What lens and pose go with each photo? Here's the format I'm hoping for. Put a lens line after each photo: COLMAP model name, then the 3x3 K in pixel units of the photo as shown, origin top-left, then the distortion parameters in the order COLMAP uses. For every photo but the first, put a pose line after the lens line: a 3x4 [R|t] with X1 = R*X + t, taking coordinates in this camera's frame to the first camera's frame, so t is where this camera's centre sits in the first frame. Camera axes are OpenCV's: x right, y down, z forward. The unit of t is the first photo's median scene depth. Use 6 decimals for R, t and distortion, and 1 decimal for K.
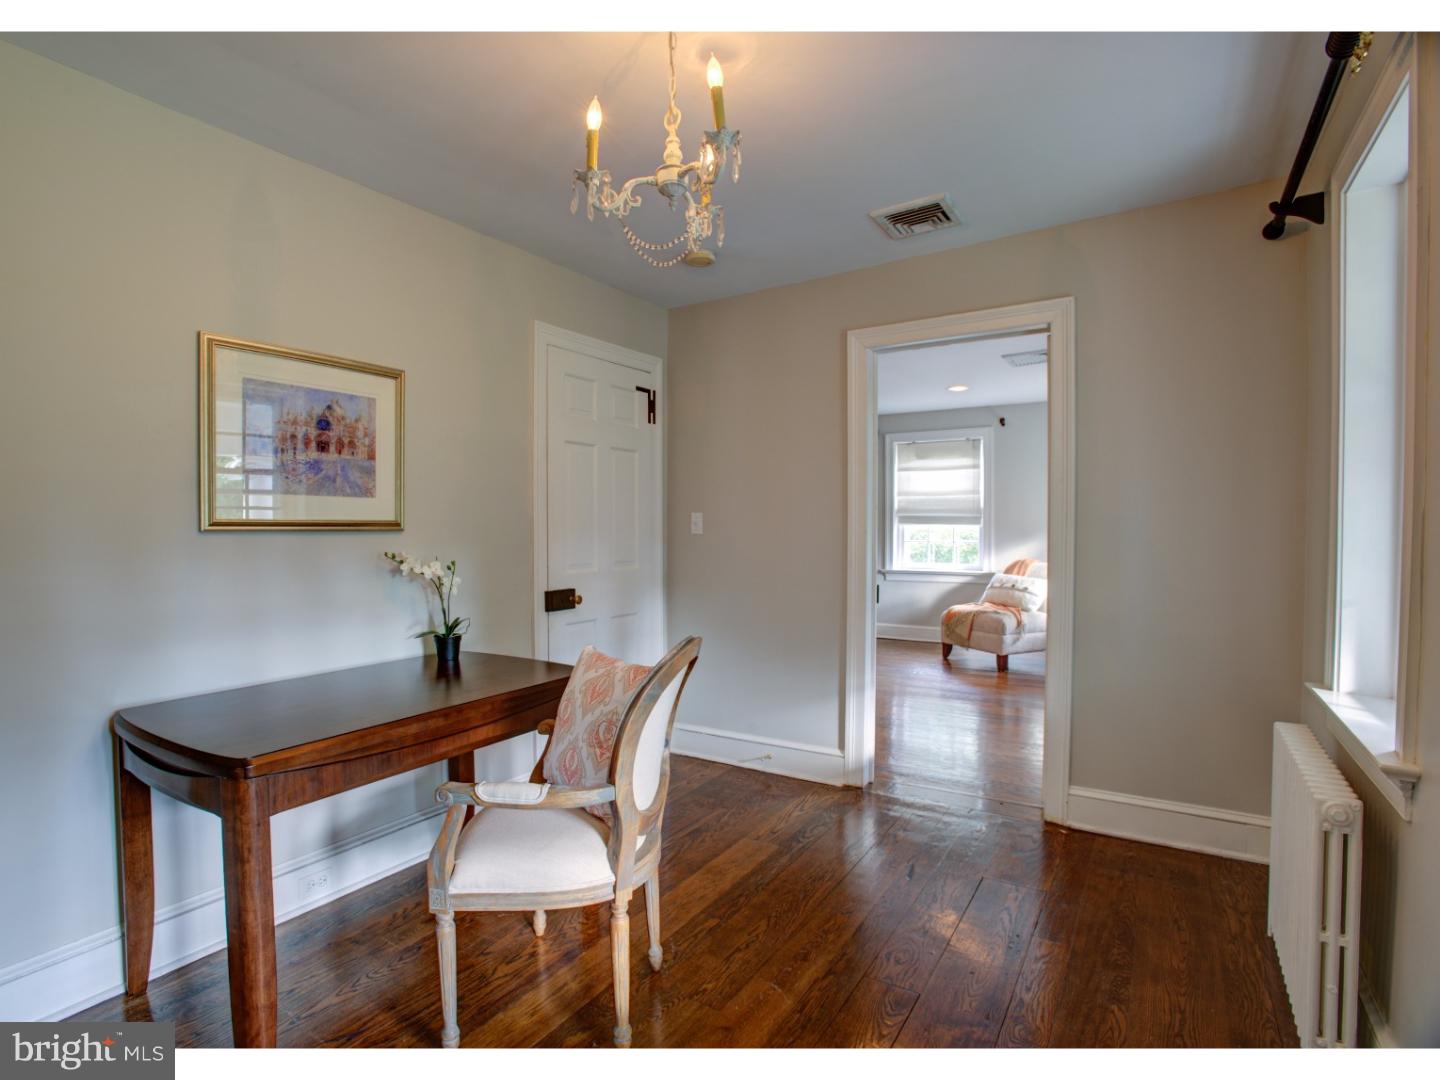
lens RADIAL K [[713.0, 0, 720.0], [0, 713.0, 540.0], [0, 0, 1]] dist [-0.002391, -0.000329]
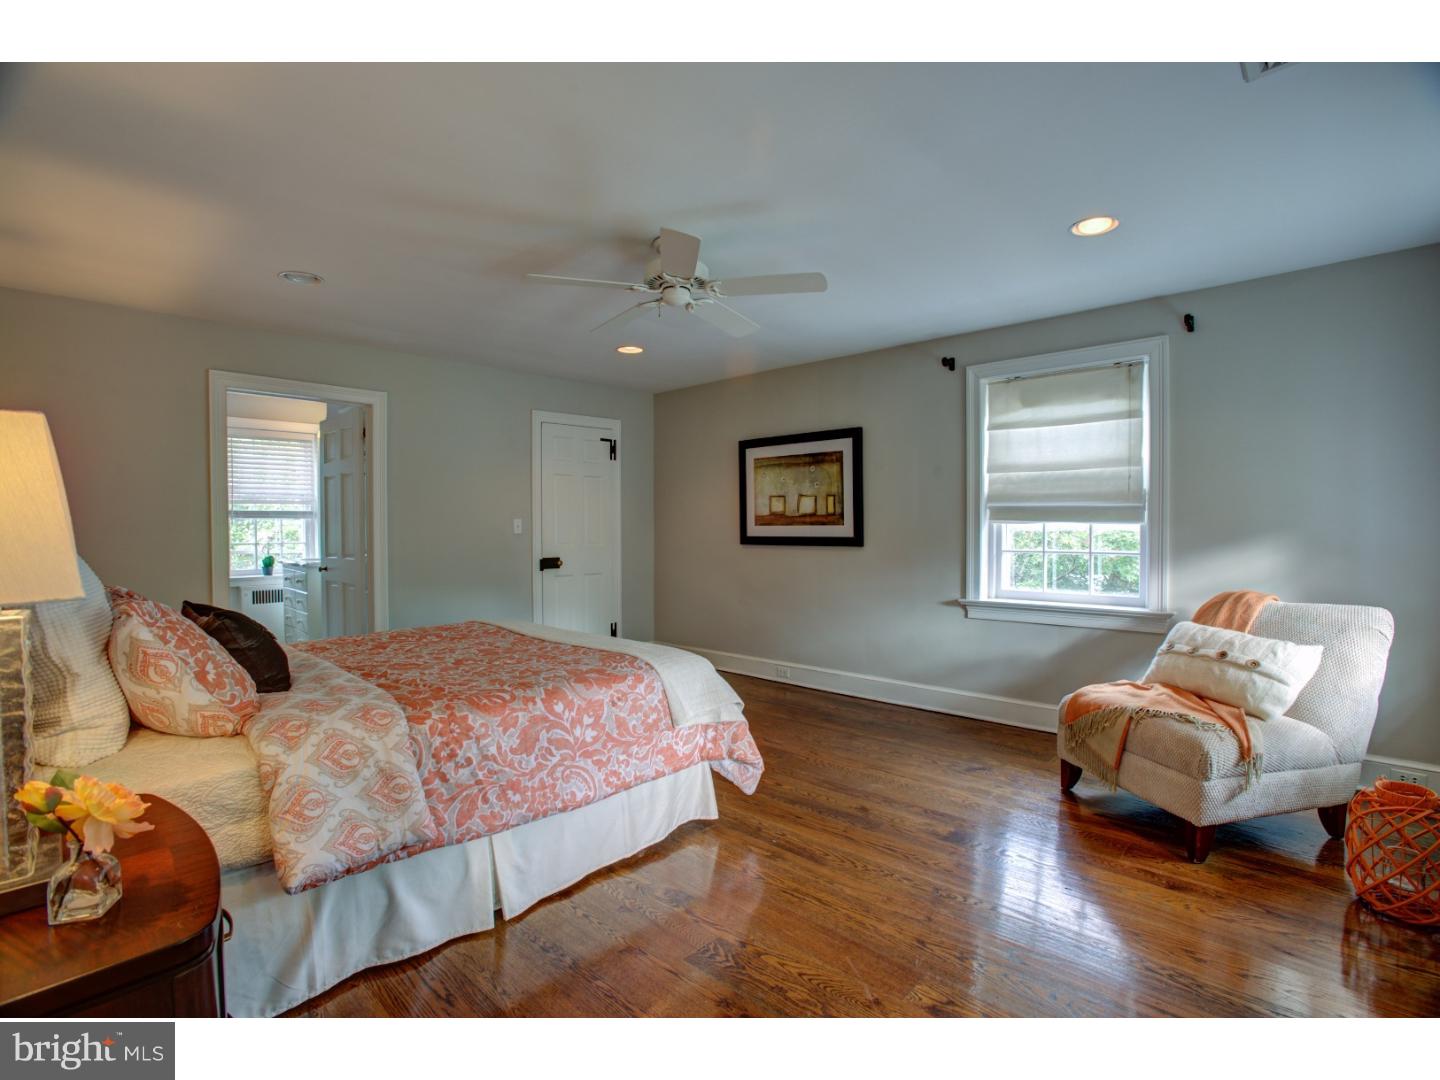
lens RADIAL K [[713.0, 0, 720.0], [0, 713.0, 540.0], [0, 0, 1]] dist [-0.002391, -0.000329]
pose [[0.984413, -0.001415, -0.175867, 0.157684], [0.002950, 0.999960, 0.008465, -0.013411], [0.175848, -0.008852, 0.984378, 0.447997]]
